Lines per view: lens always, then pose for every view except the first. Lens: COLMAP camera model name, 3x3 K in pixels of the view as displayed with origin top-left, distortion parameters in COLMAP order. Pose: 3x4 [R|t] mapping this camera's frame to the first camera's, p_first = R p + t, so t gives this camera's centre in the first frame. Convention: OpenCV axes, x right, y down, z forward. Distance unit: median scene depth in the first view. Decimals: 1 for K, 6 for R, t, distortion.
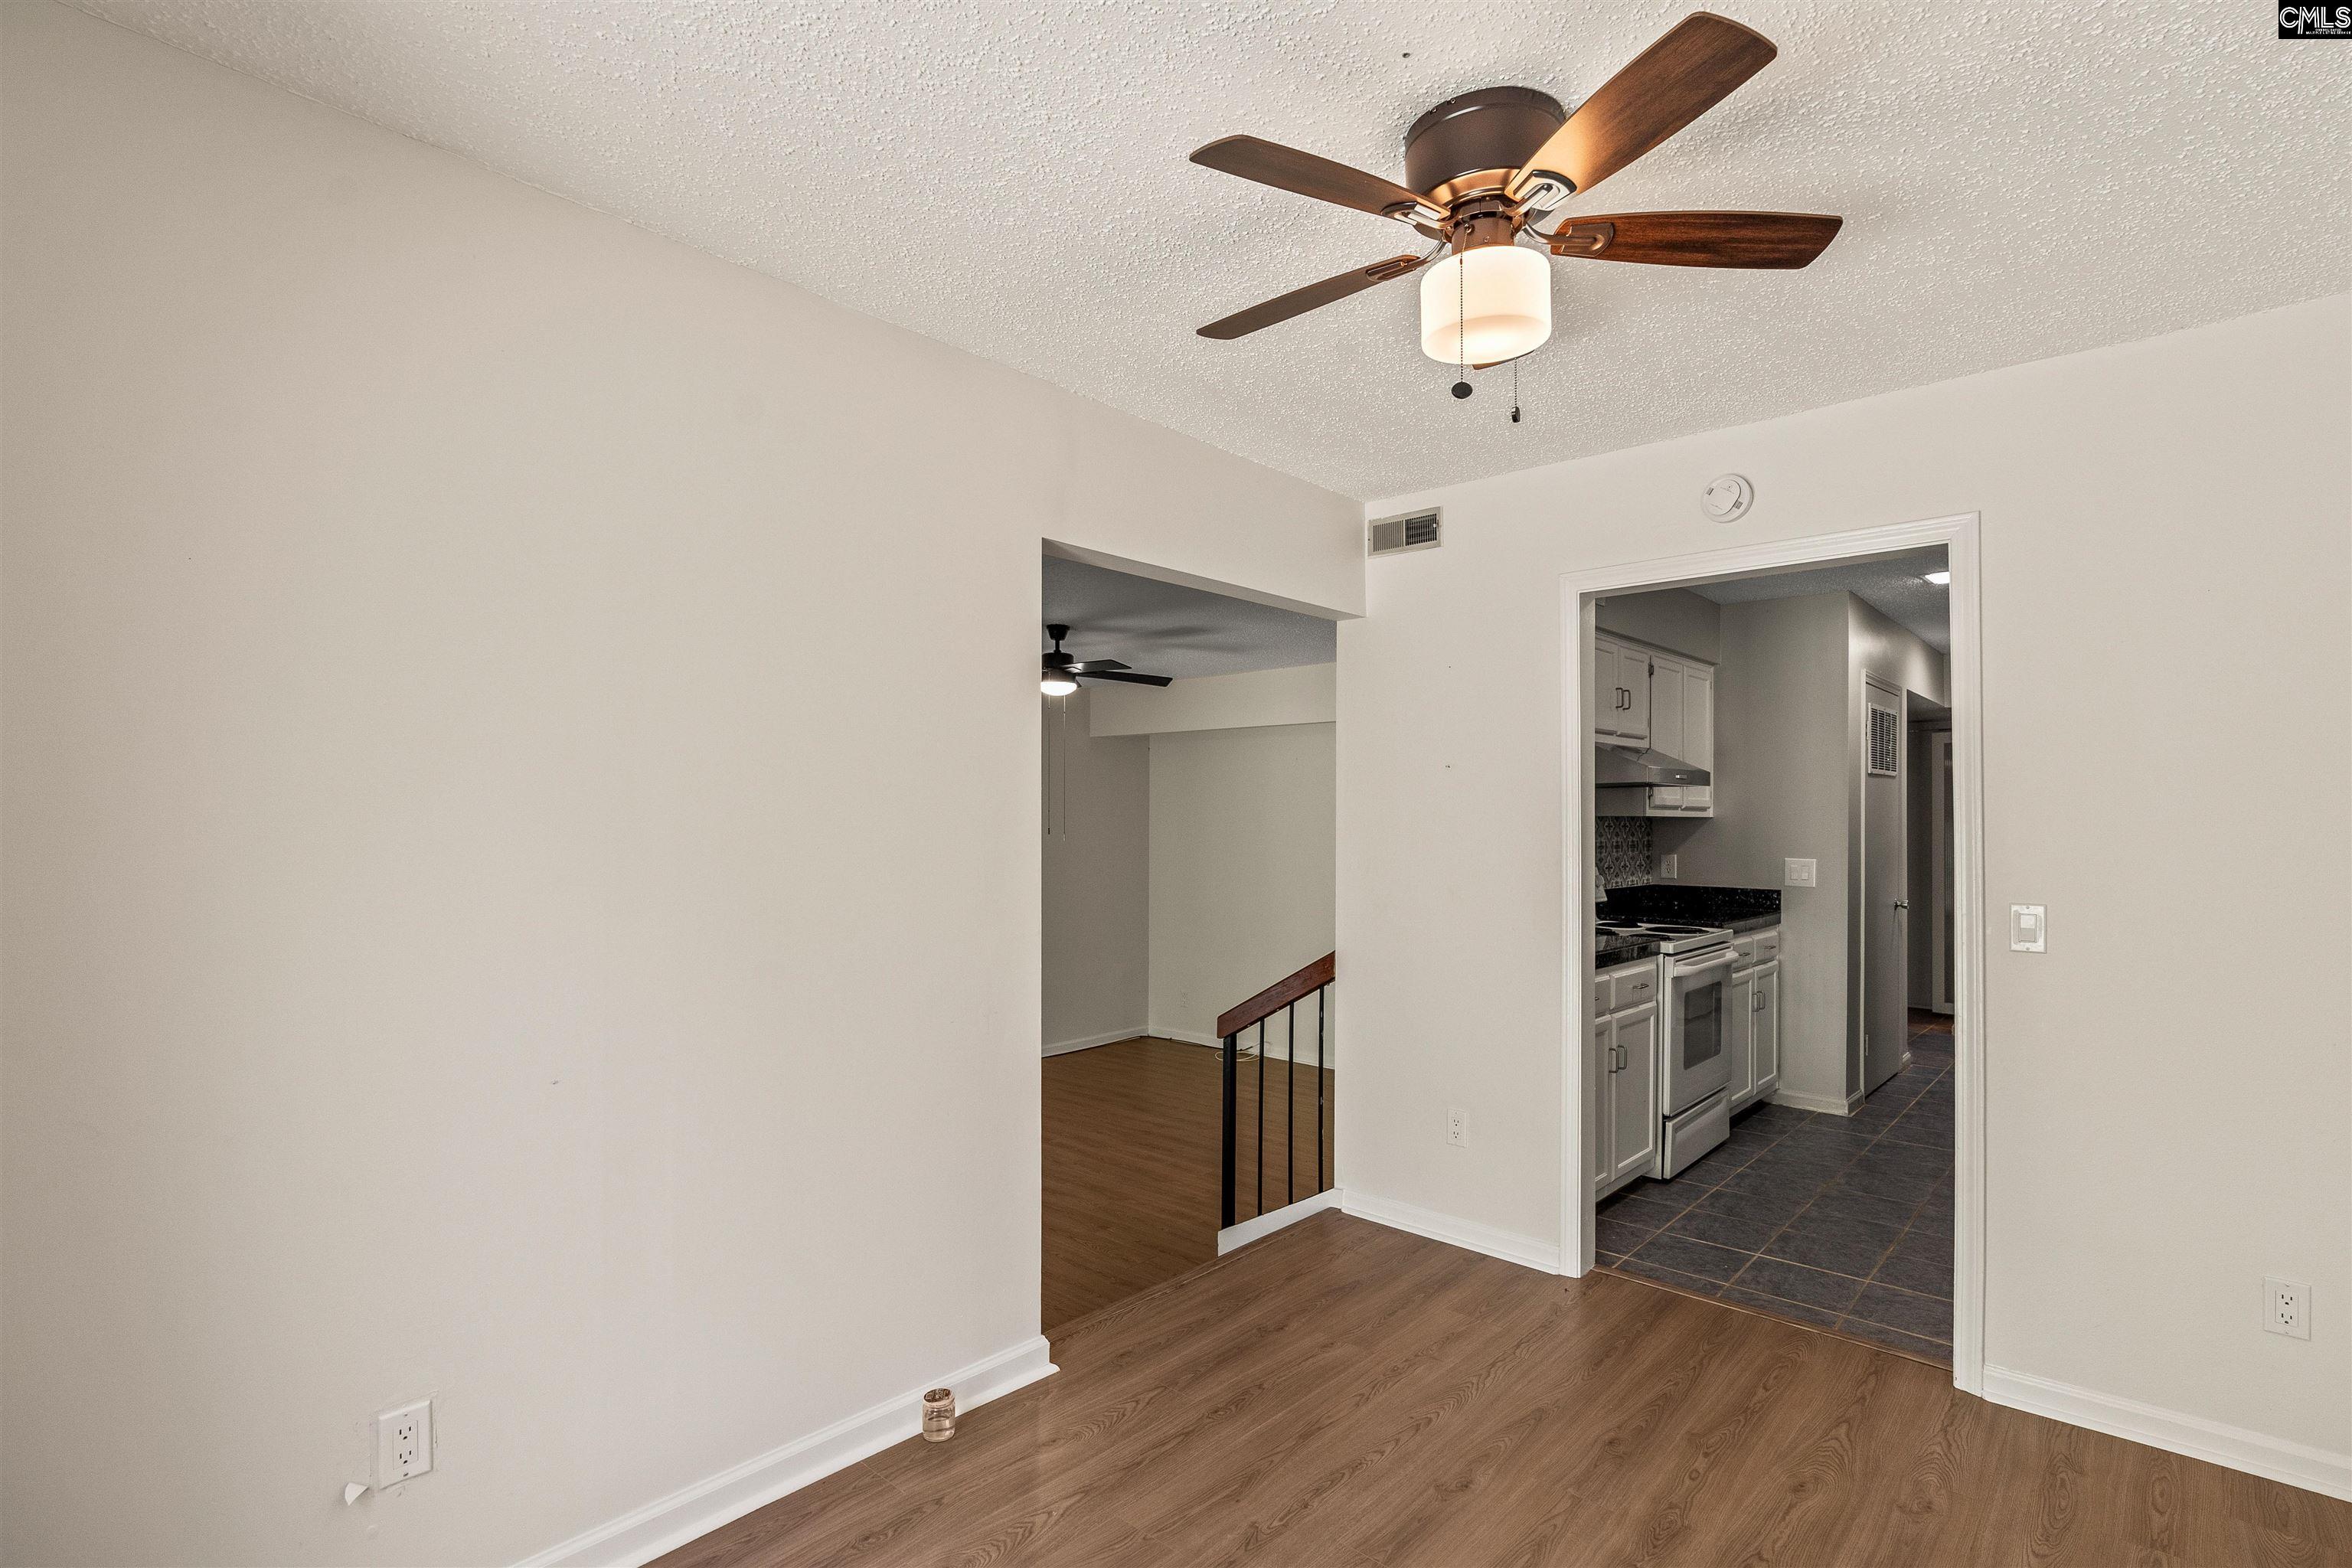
lens RADIAL K [[1113.2, 0, 1167.6], [0, 1113.2, 822.6], [0, 0, 1]] dist [-0.000040, 0.000161]
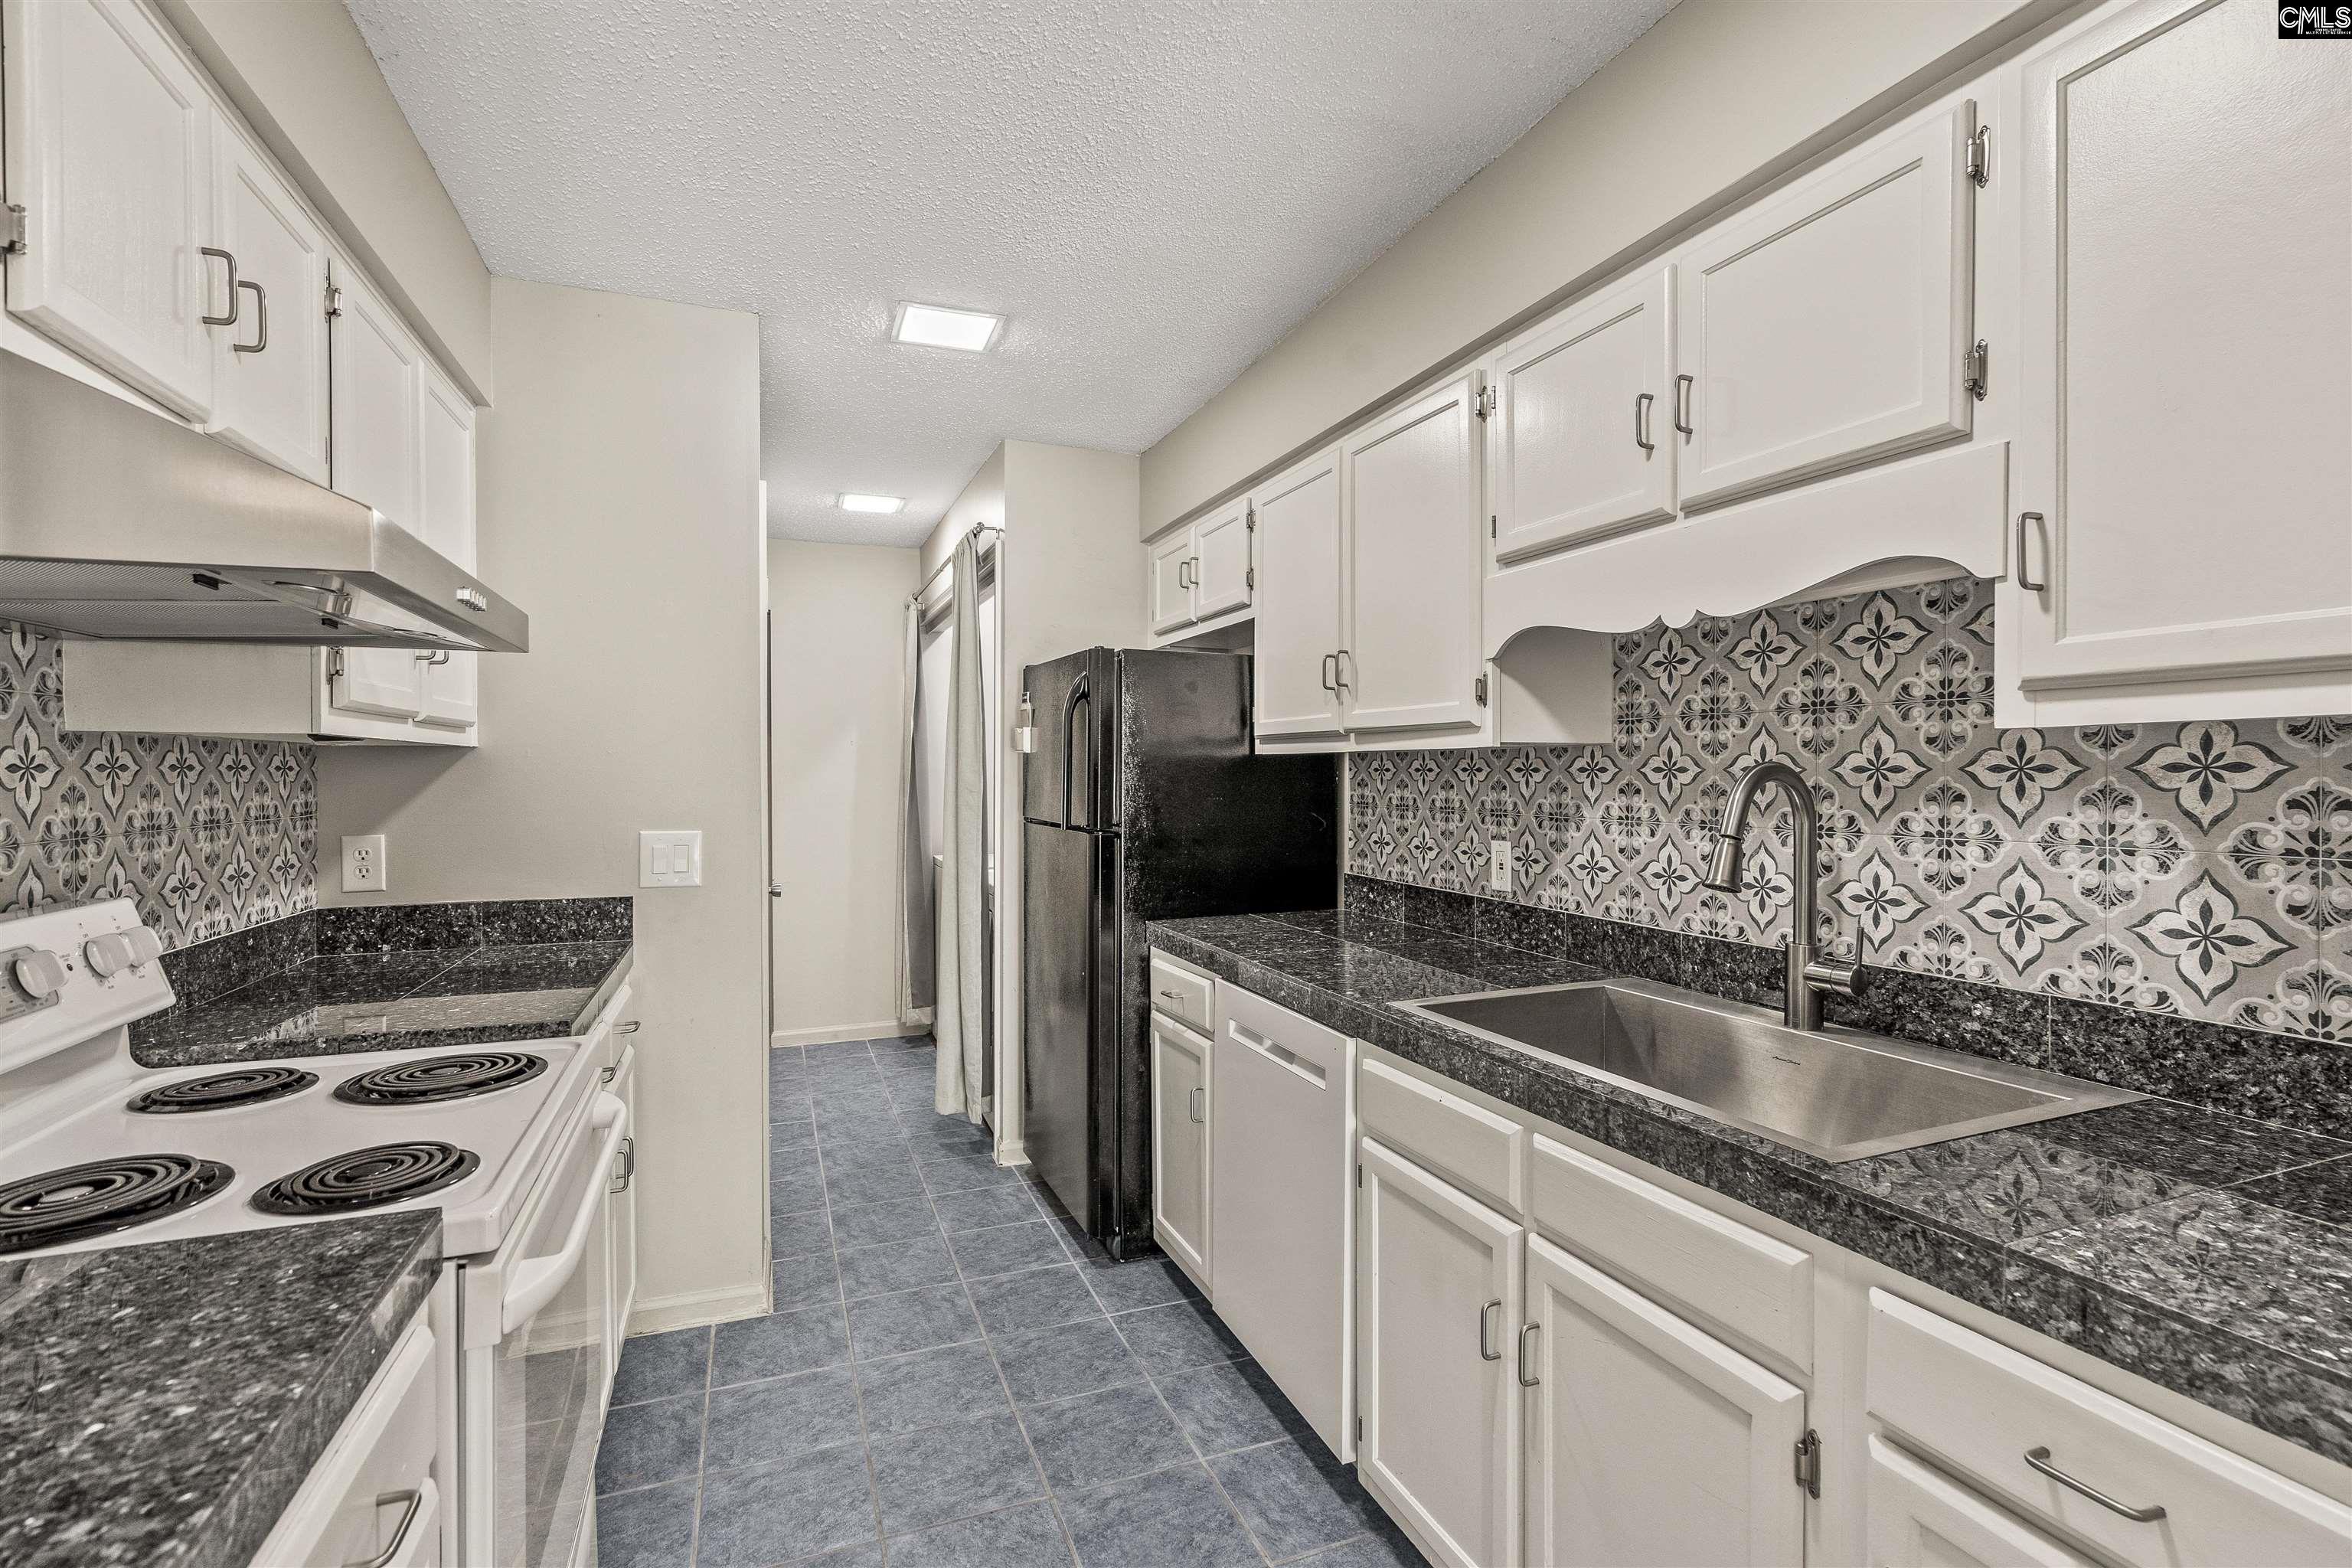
lens RADIAL K [[1099.3, 0, 1209.3], [0, 1099.3, 786.6], [0, 0, 1]] dist [-0.000216, 0.000106]
pose [[0.429575, -0.017756, 0.902856, 0.225564], [0.005584, 0.999840, 0.017007, 0.005409], [-0.903014, -0.002264, 0.429606, 0.565729]]
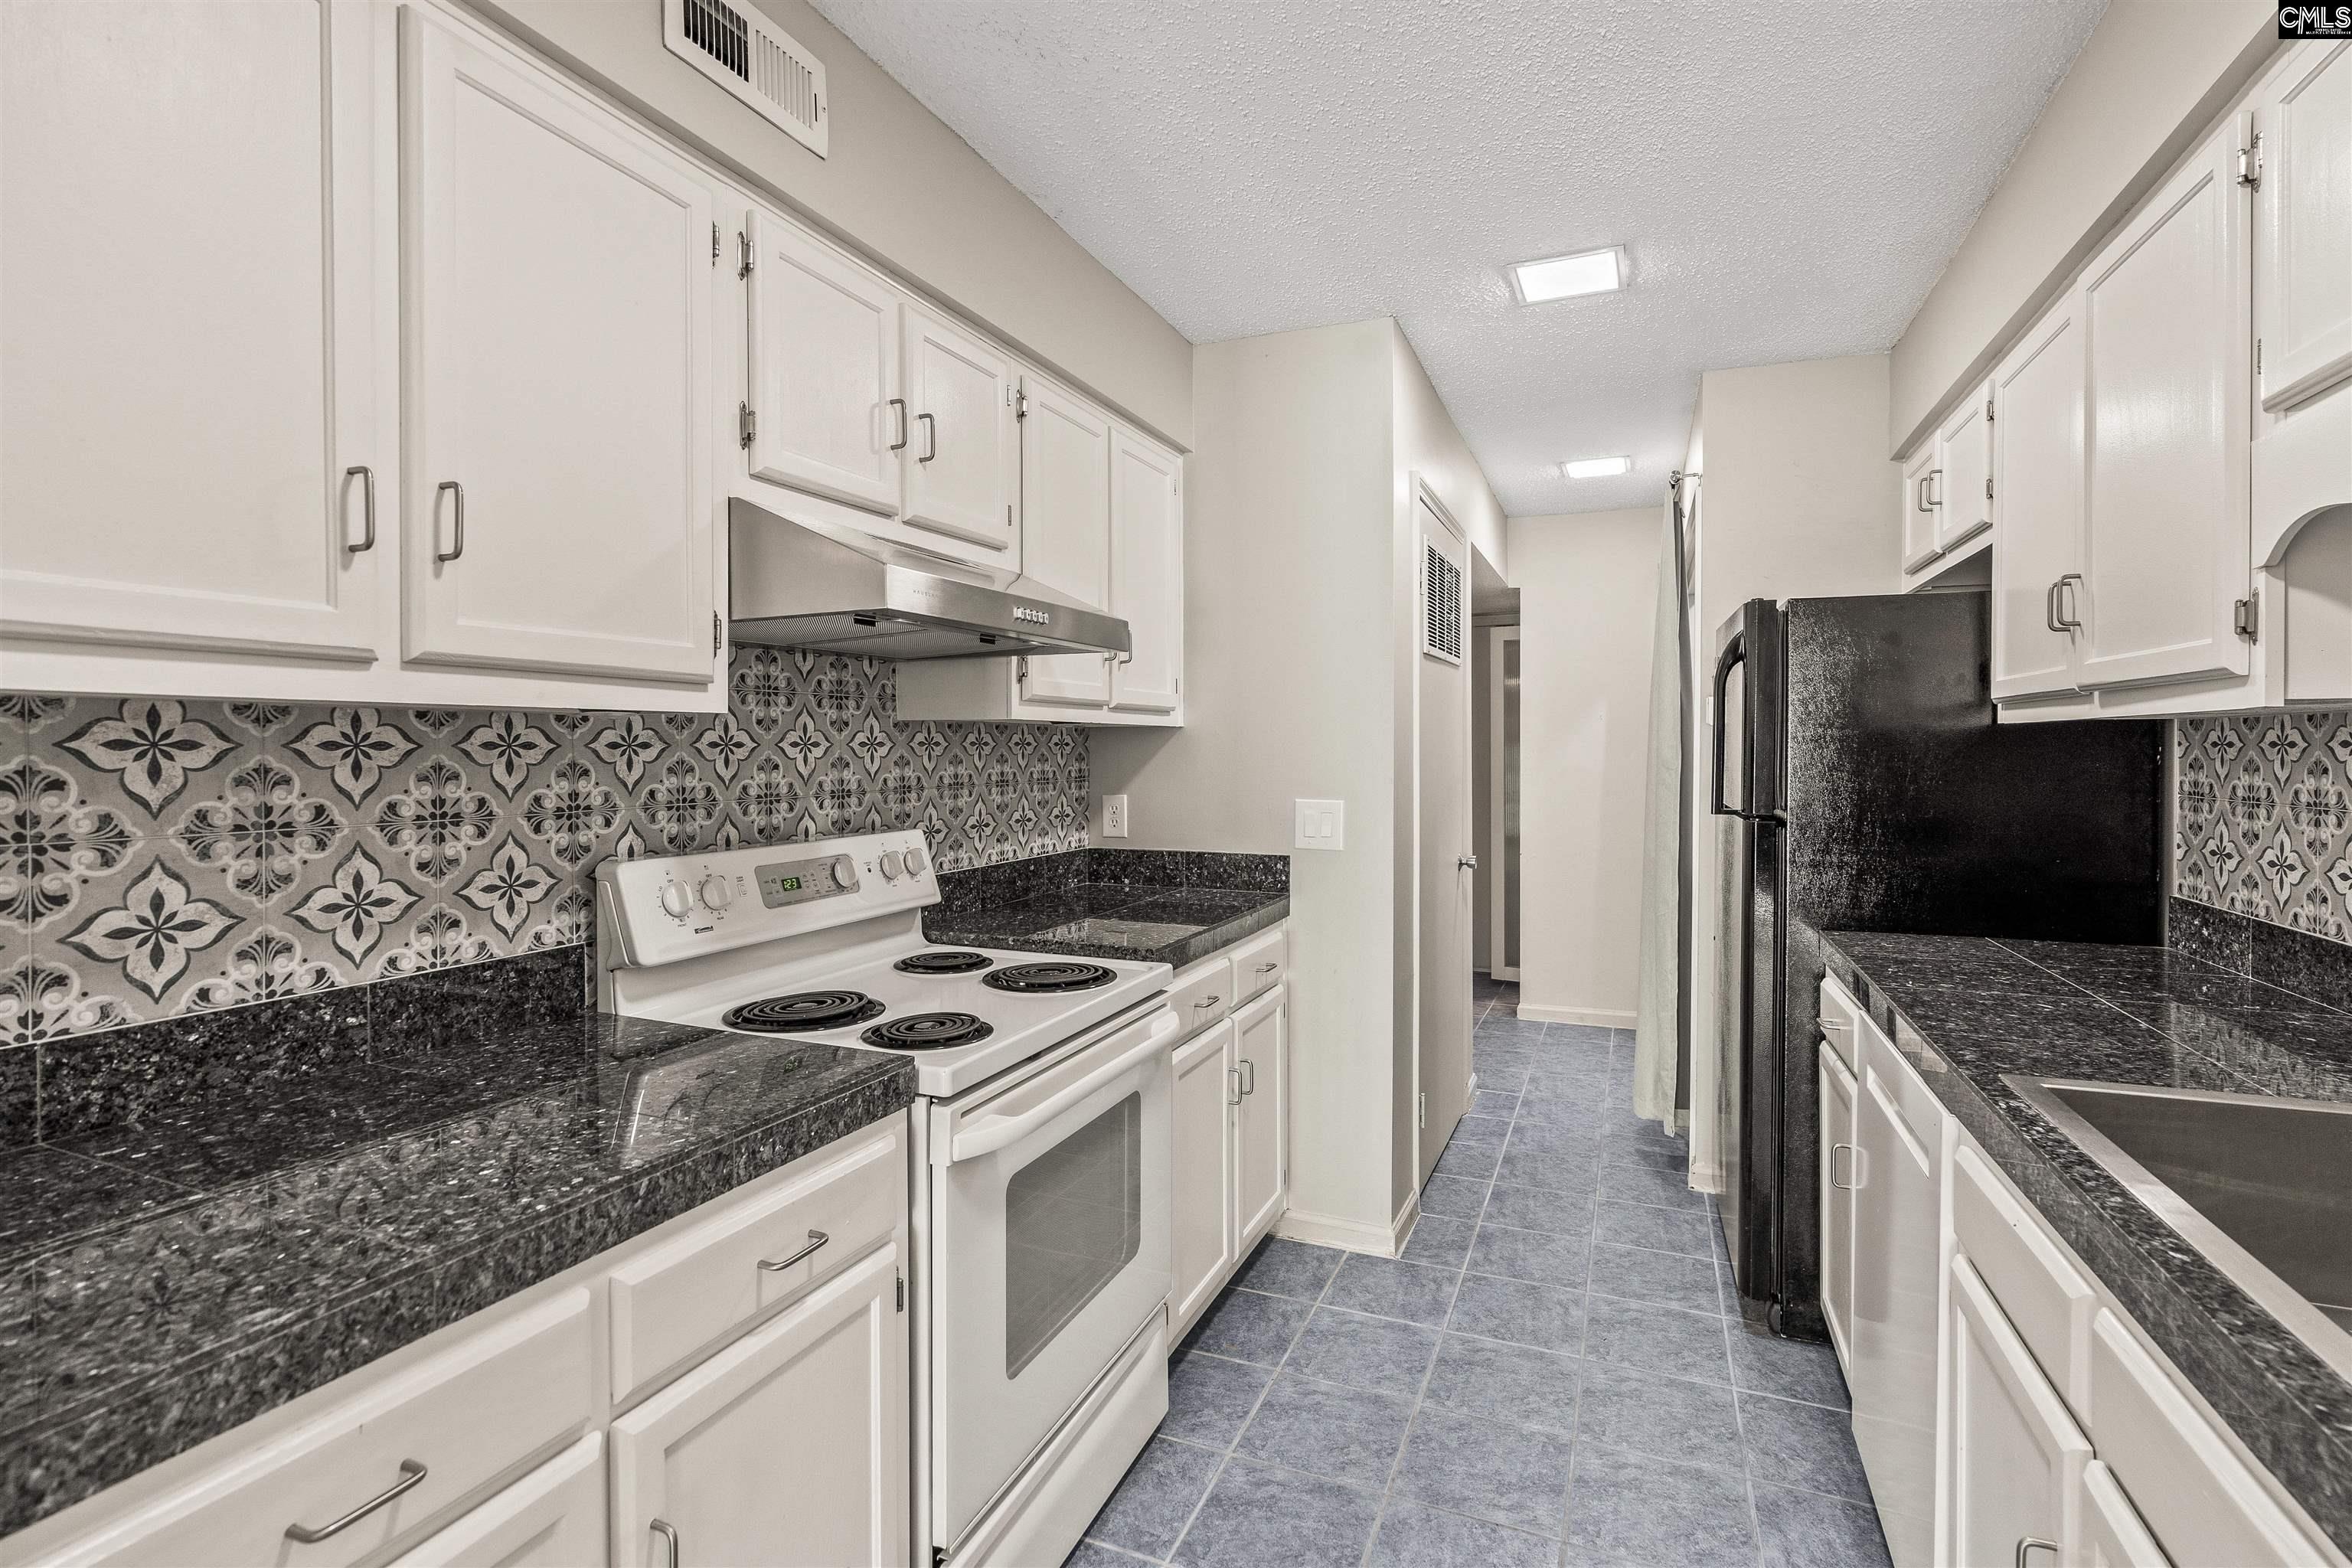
lens RADIAL K [[1119.8, 0, 1172.3], [0, 1119.8, 763.2], [0, 0, 1]] dist [-0.003177, 0.000551]
pose [[0.940930, -0.010080, 0.338452, 0.306046], [0.005904, 0.999893, 0.013366, 0.006072], [-0.338551, -0.010578, 0.940889, 0.491646]]
